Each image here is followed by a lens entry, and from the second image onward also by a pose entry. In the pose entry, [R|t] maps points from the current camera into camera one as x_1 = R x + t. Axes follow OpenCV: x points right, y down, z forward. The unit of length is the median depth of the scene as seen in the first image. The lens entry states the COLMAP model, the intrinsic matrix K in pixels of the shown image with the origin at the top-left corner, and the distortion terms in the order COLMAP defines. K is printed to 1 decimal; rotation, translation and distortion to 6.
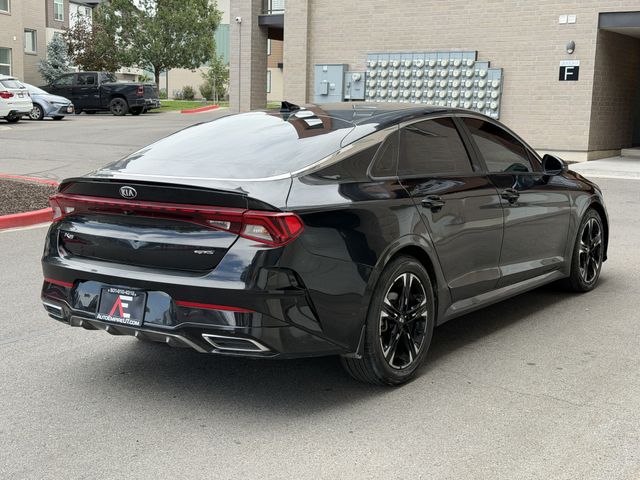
lens RADIAL K [[888.4, 0, 319.7], [0, 888.4, 241.6], [0, 0, 1]] dist [0.110422, 0.000000]
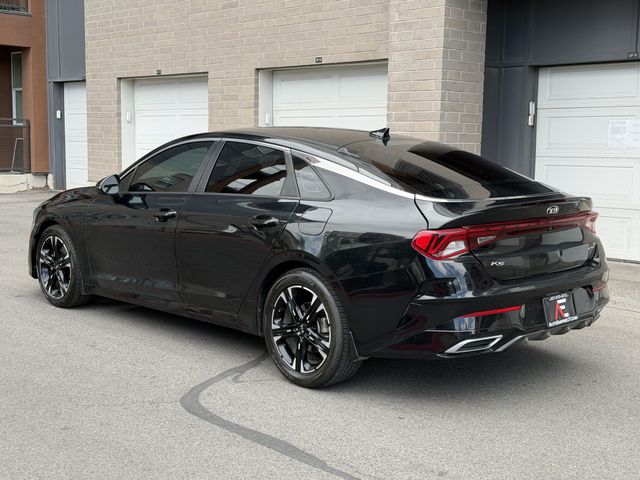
lens RADIAL K [[888.4, 0, 322.0], [0, 888.4, 239.4], [0, 0, 1]] dist [0.110422, 0.000000]
pose [[0.196057, -0.126831, 0.972356, -0.315752], [0.134679, 0.985686, 0.101414, -0.039638], [-0.971300, 0.111073, 0.210332, 0.236730]]
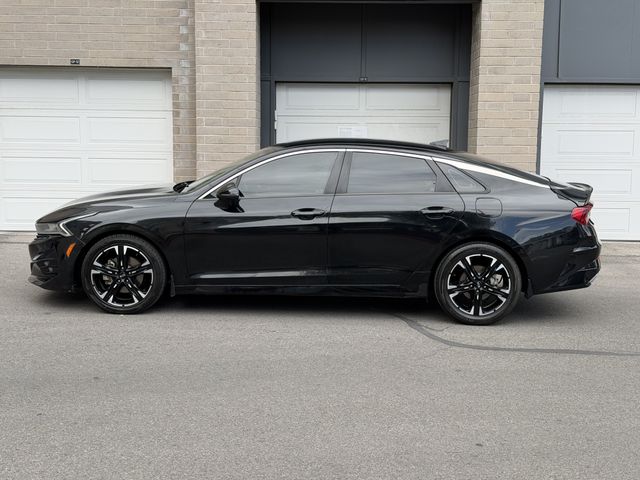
lens RADIAL K [[888.4, 0, 321.5], [0, 888.4, 240.1], [0, 0, 1]] dist [0.110422, 0.000000]
pose [[-0.549560, -0.124227, 0.826167, -0.335496], [0.101173, 0.971710, 0.213412, -0.096566], [-0.829306, 0.200868, -0.521444, 0.573168]]
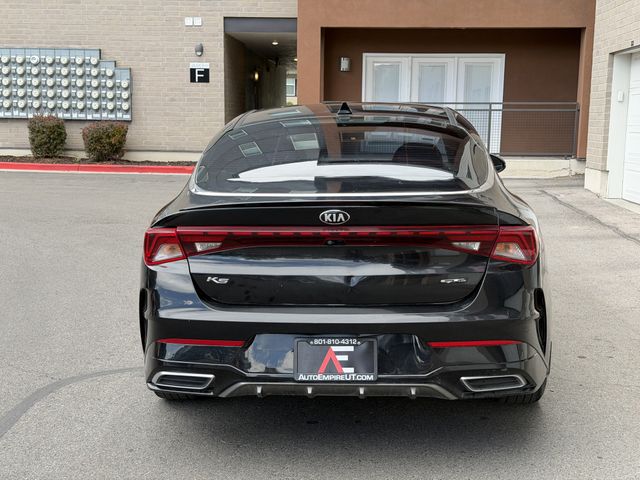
lens RADIAL K [[888.4, 0, 320.7], [0, 888.4, 240.3], [0, 0, 1]] dist [0.110422, 0.000000]
pose [[0.851572, -0.085327, 0.517247, -0.143898], [0.086708, 0.996001, 0.021551, -0.011838], [-0.517017, 0.026497, 0.855565, 0.073505]]
